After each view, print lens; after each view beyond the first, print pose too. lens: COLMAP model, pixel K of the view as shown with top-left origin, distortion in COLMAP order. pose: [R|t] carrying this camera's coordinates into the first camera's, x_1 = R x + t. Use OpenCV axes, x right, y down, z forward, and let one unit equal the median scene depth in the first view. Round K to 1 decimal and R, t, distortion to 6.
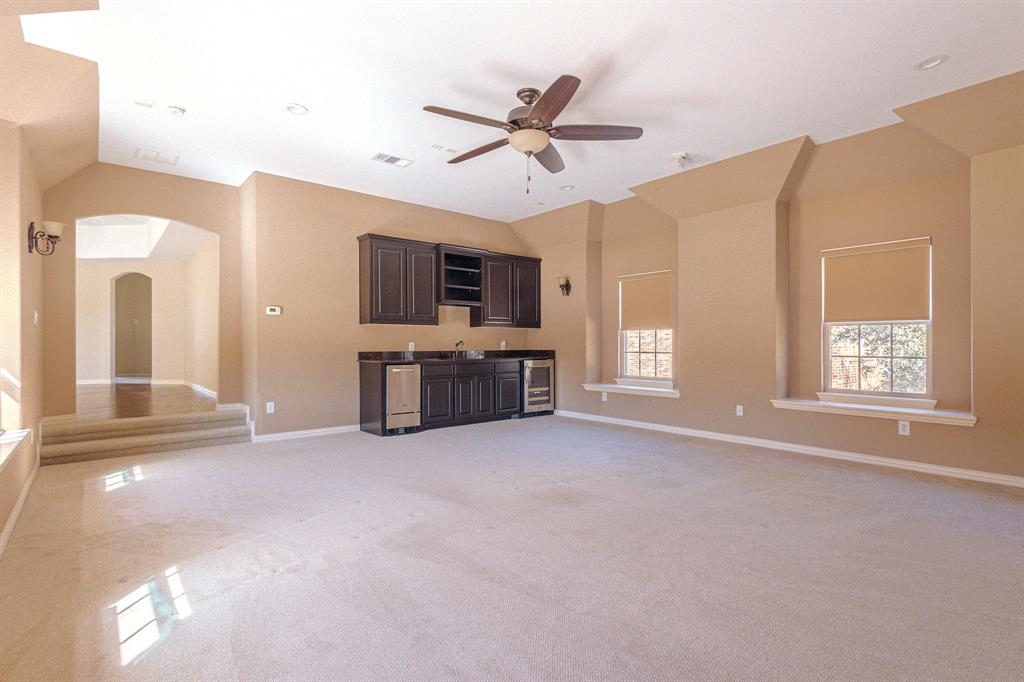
lens RADIAL K [[474.9, 0, 515.9], [0, 474.9, 339.9], [0, 0, 1]] dist [0.013998, -0.000149]
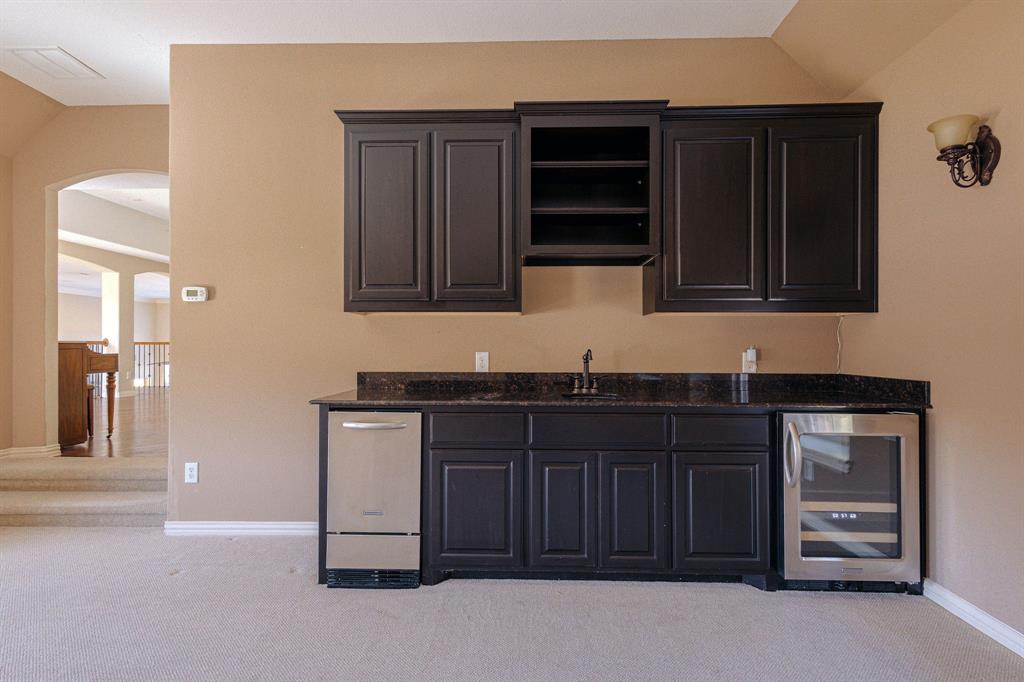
lens RADIAL K [[473.8, 0, 509.1], [0, 473.8, 336.7], [0, 0, 1]] dist [0.012777, -0.000087]
pose [[0.738085, 0.003419, -0.674699, 0.098952], [0.004275, 0.999943, 0.009745, -0.012788], [0.674694, -0.010077, 0.738029, 0.648633]]
